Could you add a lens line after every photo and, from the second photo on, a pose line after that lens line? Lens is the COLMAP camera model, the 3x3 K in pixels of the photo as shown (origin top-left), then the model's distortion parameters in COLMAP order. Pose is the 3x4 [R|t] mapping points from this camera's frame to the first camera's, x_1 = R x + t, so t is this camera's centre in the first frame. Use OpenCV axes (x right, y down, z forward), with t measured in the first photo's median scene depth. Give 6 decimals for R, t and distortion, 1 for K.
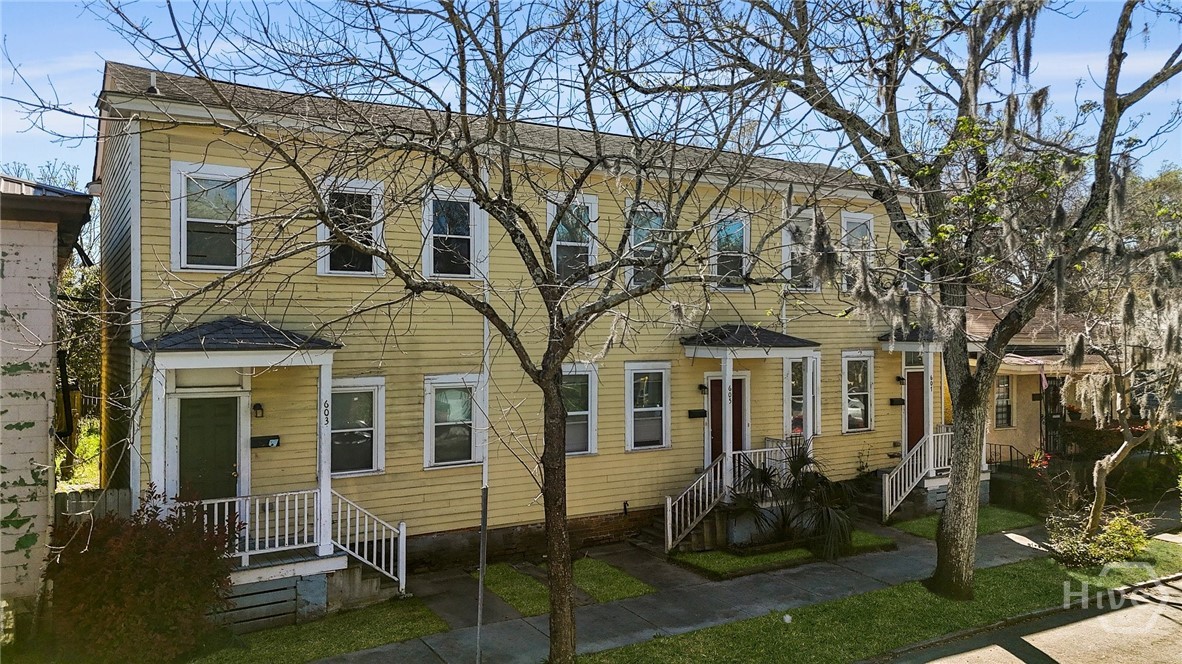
lens RADIAL K [[866.2, 0, 588.1], [0, 866.2, 319.3], [0, 0, 1]] dist [0.038623, -0.005355]
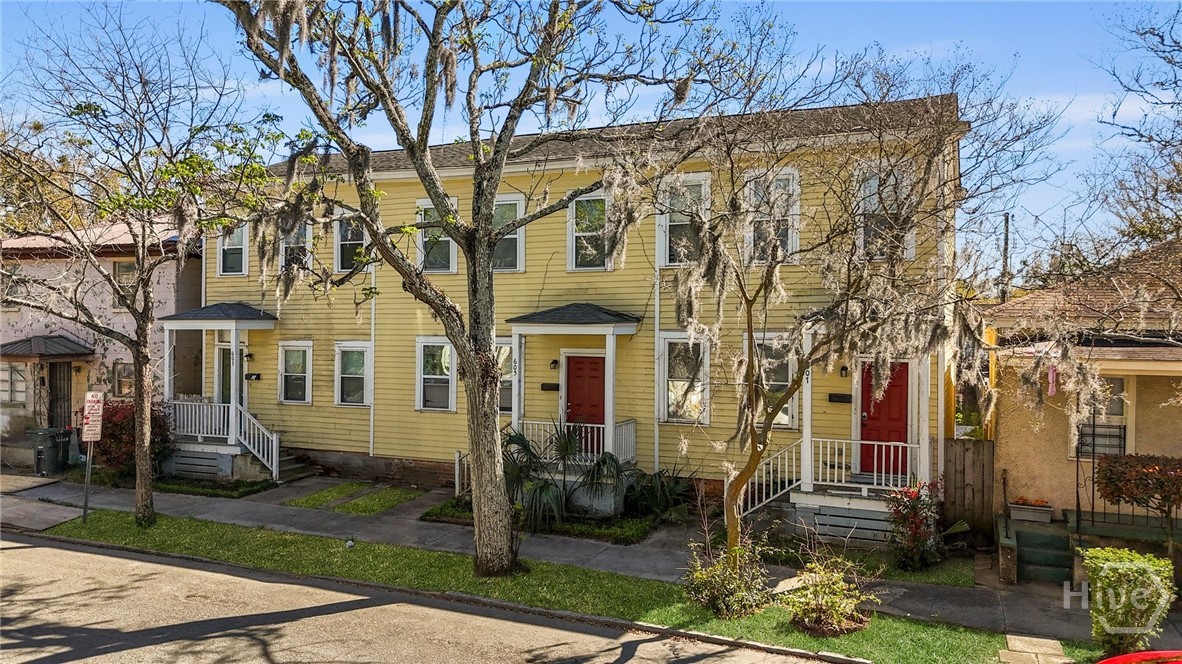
lens RADIAL K [[847.2, 0, 591.0], [0, 847.2, 332.0], [0, 0, 1]] dist [0.064767, -0.050713]
pose [[0.573093, 0.001850, -0.819488, 1.213555], [0.001996, 0.999991, 0.003653, 0.045377], [0.819488, -0.003729, 0.573084, 0.536629]]
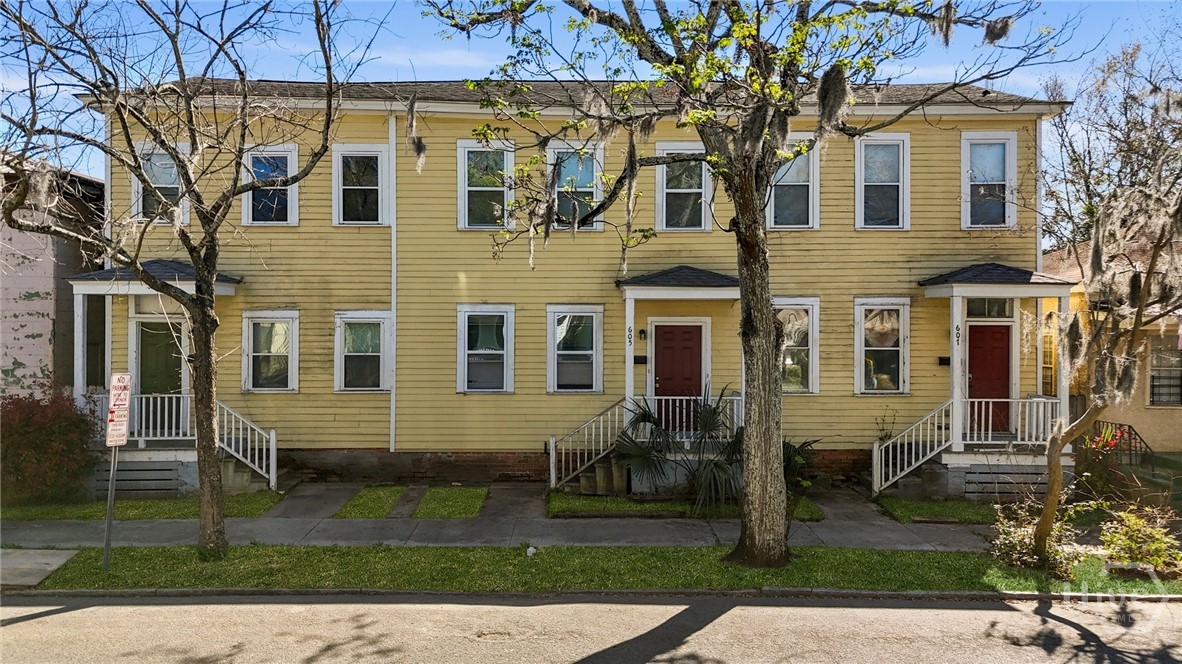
lens RADIAL K [[847.2, 0, 591.0], [0, 847.2, 332.0], [0, 0, 1]] dist [0.064767, -0.050713]
pose [[0.856669, 0.002211, -0.515861, 0.680939], [0.003868, 0.999935, 0.010708, 0.081923], [0.515852, -0.011169, 0.856605, 0.210169]]
